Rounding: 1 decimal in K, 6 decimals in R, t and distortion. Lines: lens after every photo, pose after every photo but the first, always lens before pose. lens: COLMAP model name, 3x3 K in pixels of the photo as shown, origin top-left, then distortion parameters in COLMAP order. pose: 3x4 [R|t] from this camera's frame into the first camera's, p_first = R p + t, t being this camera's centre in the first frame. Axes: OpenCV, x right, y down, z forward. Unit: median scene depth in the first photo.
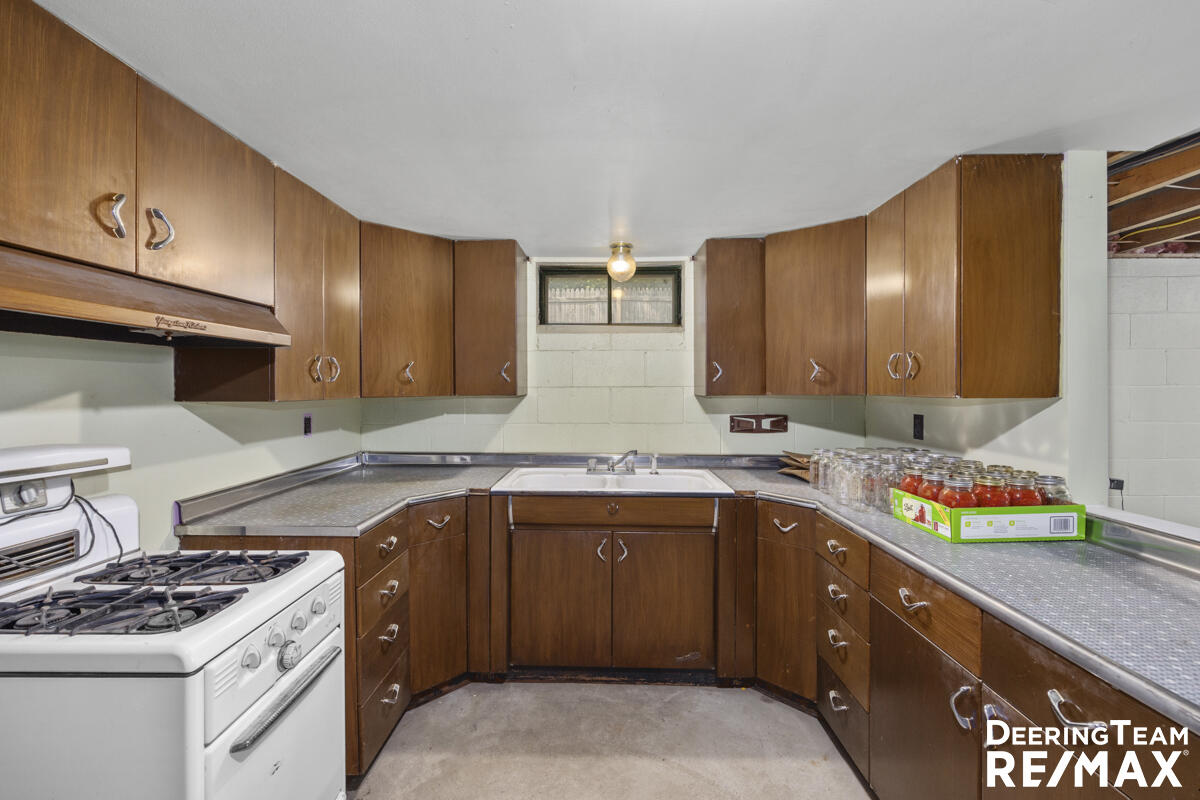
lens RADIAL K [[485.9, 0, 600.9], [0, 485.9, 390.6], [0, 0, 1]] dist [-0.002549, 0.000065]
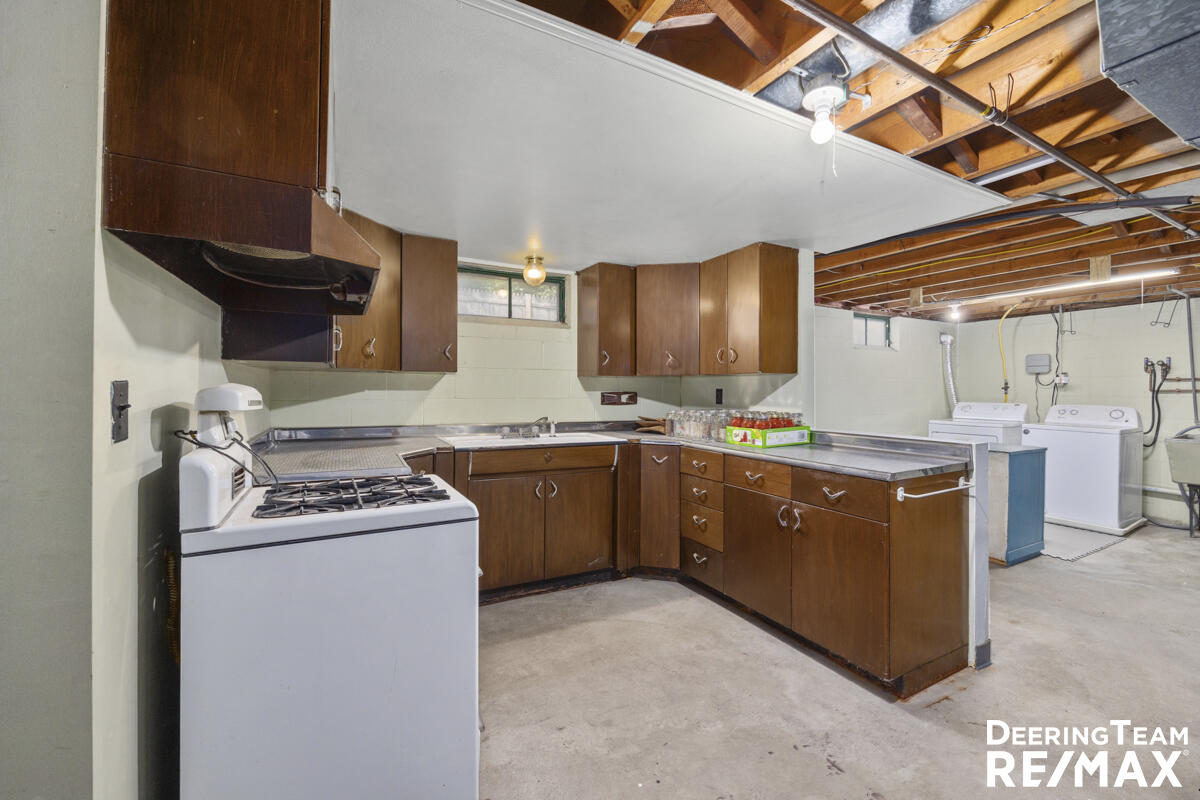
lens RADIAL K [[485.9, 0, 599.9], [0, 485.9, 387.8], [0, 0, 1]] dist [-0.002549, 0.000065]
pose [[0.873921, 0.008063, 0.486002, -0.498969], [-0.002192, 0.999918, -0.012648, 0.070367], [-0.486064, 0.009988, 0.873866, -0.228642]]
